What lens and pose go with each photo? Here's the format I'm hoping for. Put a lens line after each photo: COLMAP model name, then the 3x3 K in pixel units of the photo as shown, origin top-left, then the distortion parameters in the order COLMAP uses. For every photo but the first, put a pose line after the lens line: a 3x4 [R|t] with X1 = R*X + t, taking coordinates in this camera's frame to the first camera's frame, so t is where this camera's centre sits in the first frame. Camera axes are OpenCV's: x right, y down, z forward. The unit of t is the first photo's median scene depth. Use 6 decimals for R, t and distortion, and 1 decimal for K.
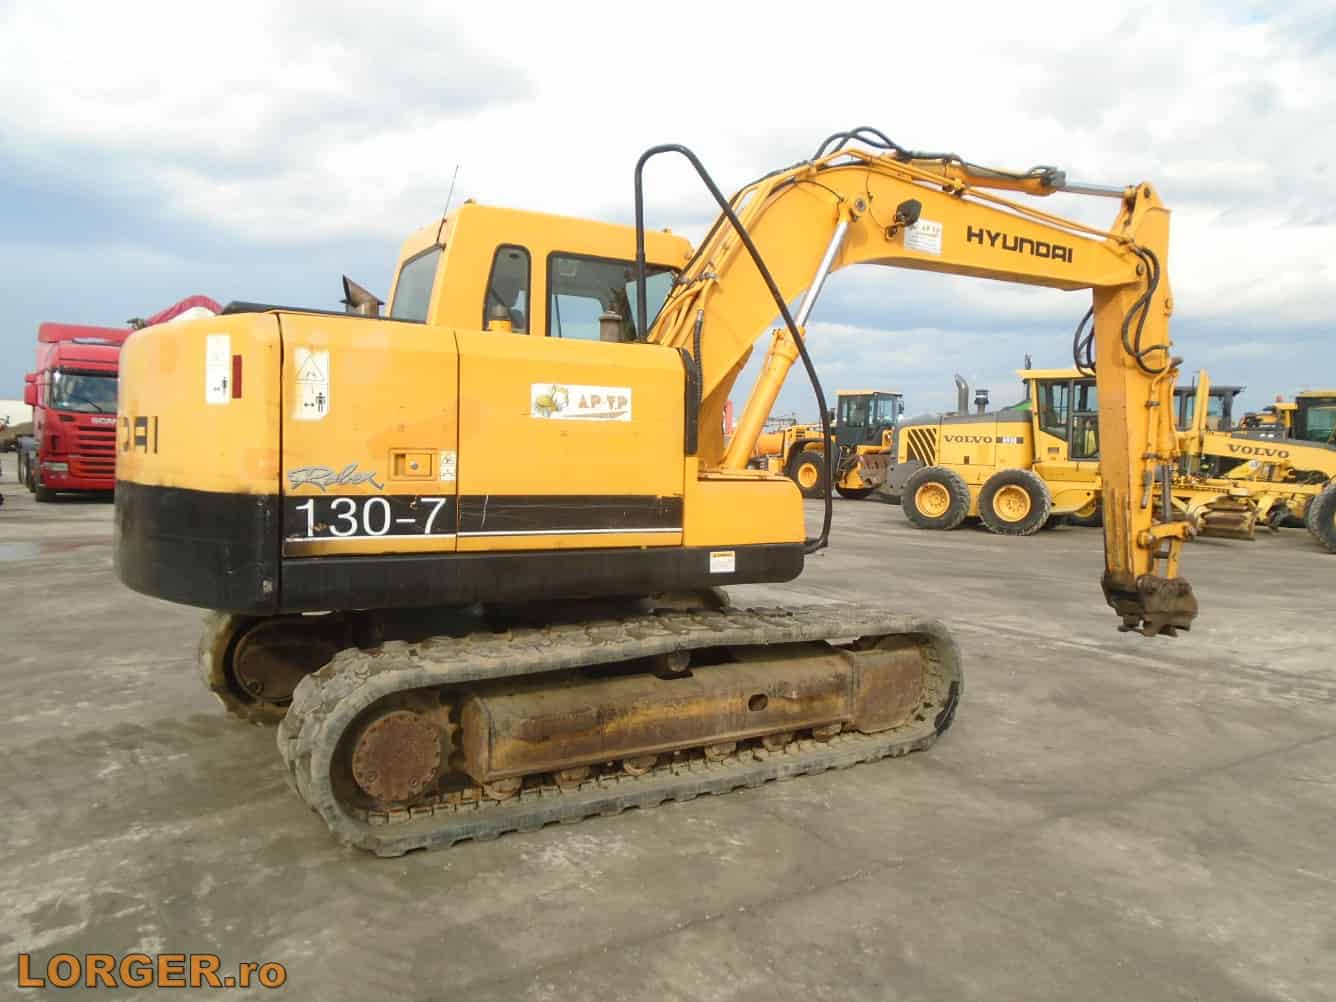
lens RADIAL K [[1031.1, 0, 668.0], [0, 1031.1, 501.0], [0, 0, 1]] dist [-0.001029, -0.006148]
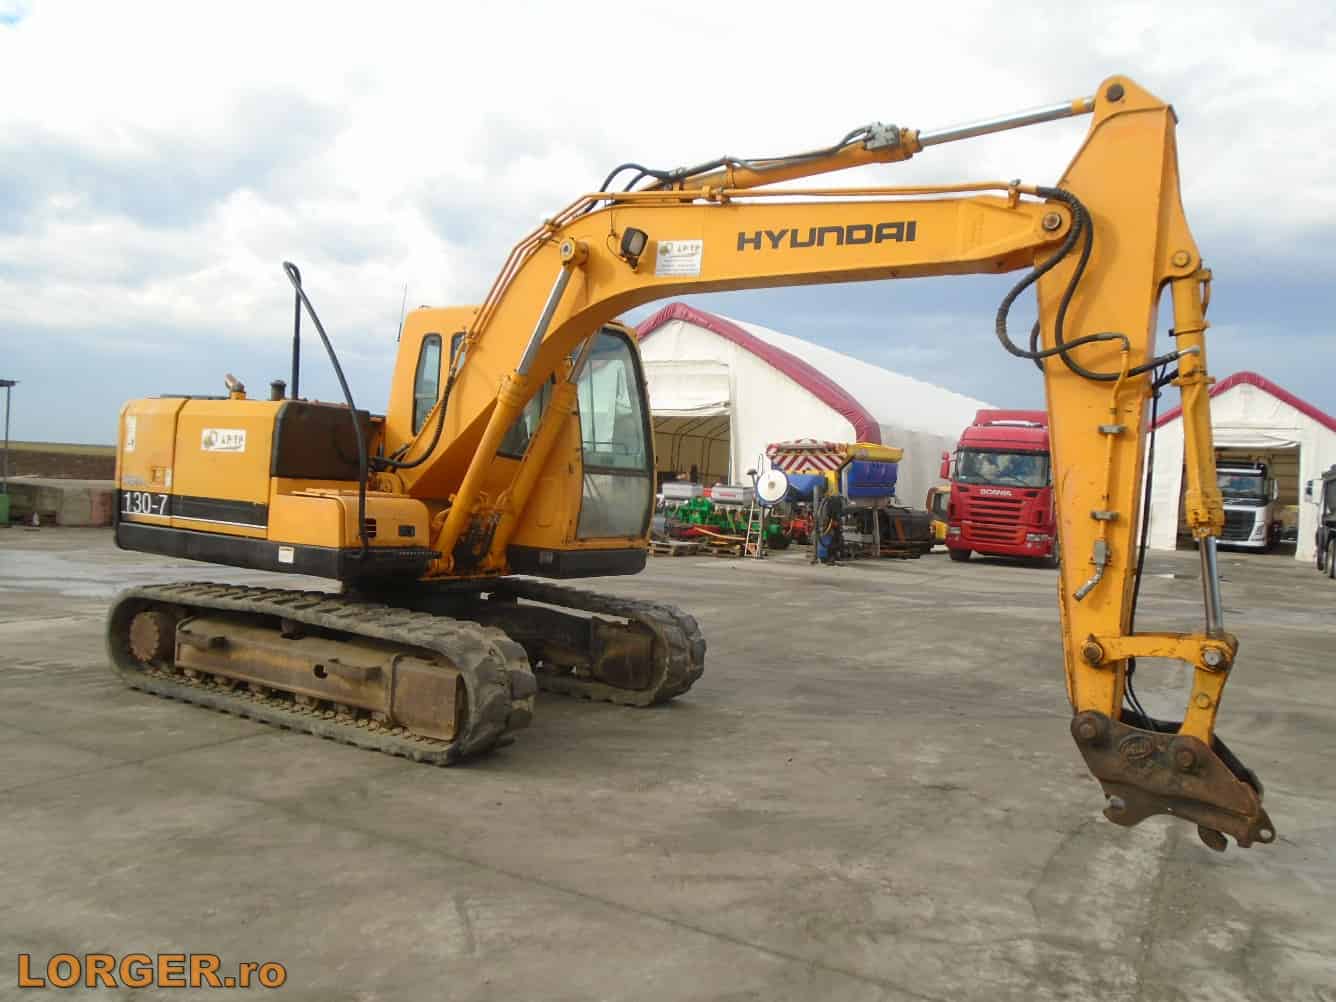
lens RADIAL K [[1034.7, 0, 668.0], [0, 1034.7, 501.0], [0, 0, 1]] dist [-0.013755, -0.000942]
pose [[0.445774, 0.017104, -0.894982, 1.262815], [-0.091995, 0.995399, -0.026798, -0.017951], [0.890406, 0.094279, 0.445296, 0.706159]]
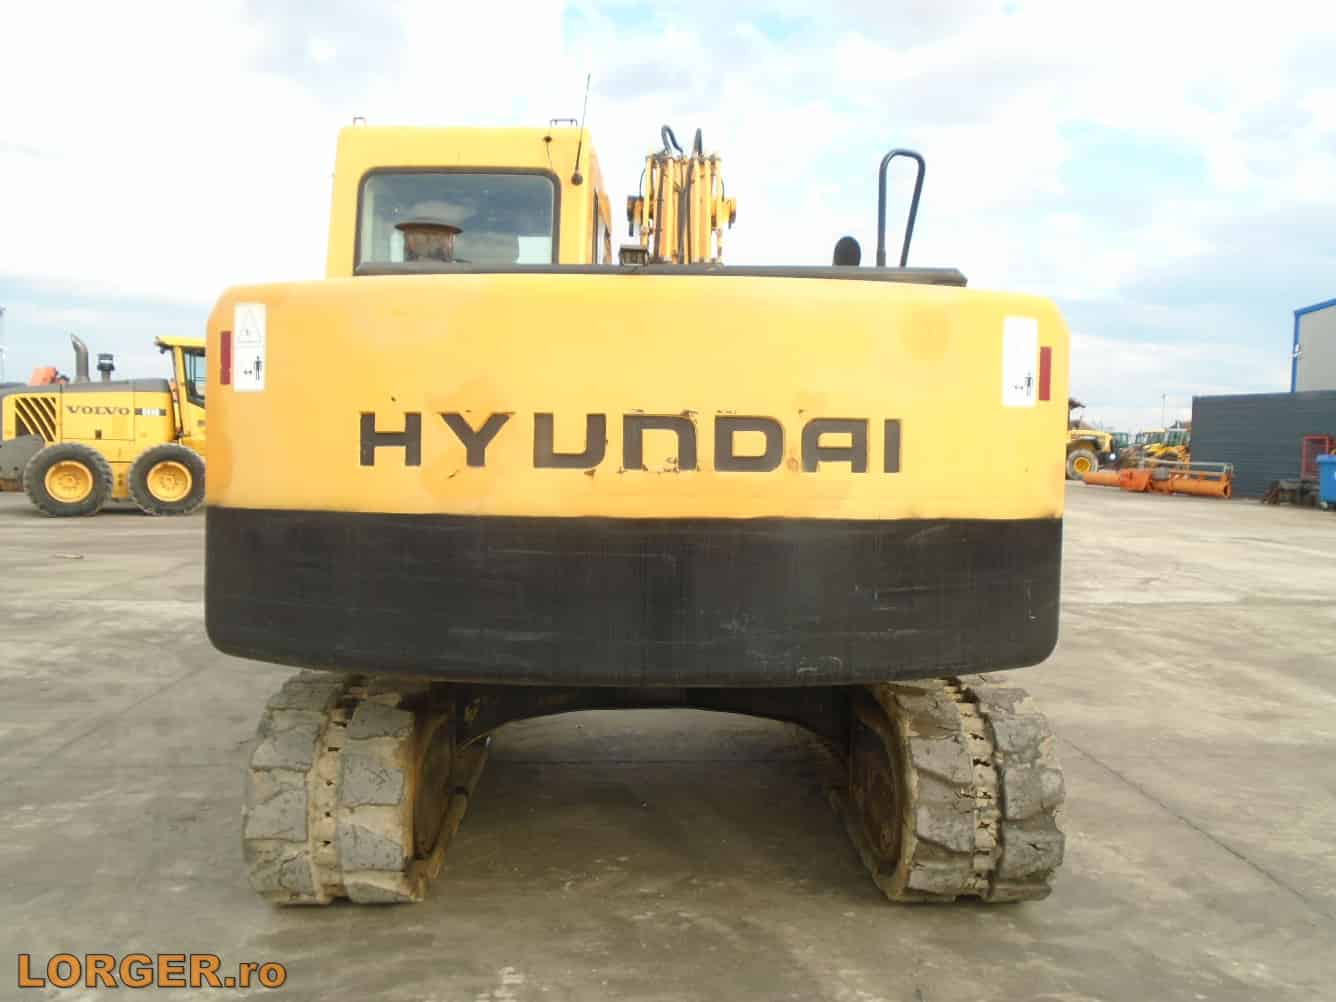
lens RADIAL K [[1031.1, 0, 668.0], [0, 1031.1, 501.0], [0, 0, 1]] dist [-0.001029, -0.006148]
pose [[0.516010, -0.067341, 0.853932, -0.842898], [0.038963, 0.997718, 0.055135, -0.051612], [-0.855696, 0.004821, 0.517456, 0.558033]]
